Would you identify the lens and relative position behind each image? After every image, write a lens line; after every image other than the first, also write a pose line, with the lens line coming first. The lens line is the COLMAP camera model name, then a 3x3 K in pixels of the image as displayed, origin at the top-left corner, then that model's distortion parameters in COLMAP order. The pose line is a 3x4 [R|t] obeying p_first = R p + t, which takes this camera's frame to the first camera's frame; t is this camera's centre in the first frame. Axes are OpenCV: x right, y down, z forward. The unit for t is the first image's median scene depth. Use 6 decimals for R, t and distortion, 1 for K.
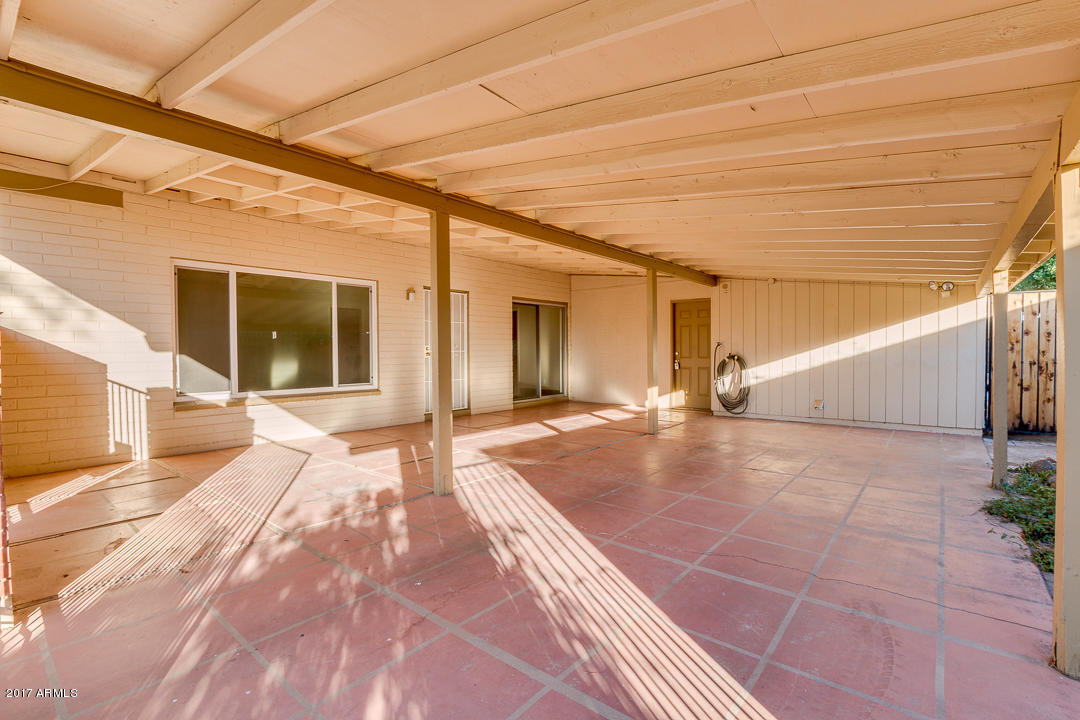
lens RADIAL K [[504.5, 0, 540.4], [0, 504.5, 345.3], [0, 0, 1]] dist [-0.020878, 0.000890]
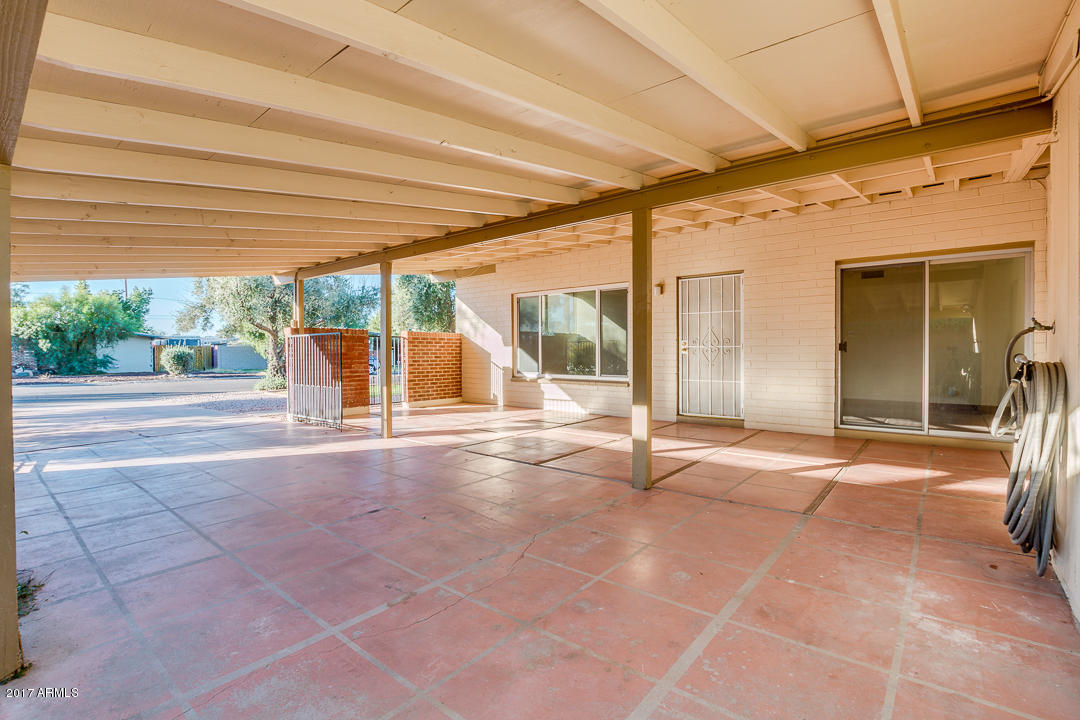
lens RADIAL K [[504.5, 0, 540.4], [0, 504.5, 345.3], [0, 0, 1]] dist [-0.020878, 0.000890]
pose [[-0.021881, -0.000469, -0.999760, 0.988769], [0.010767, 0.999942, -0.000704, 0.009132], [0.999703, -0.010780, -0.021875, 1.087129]]
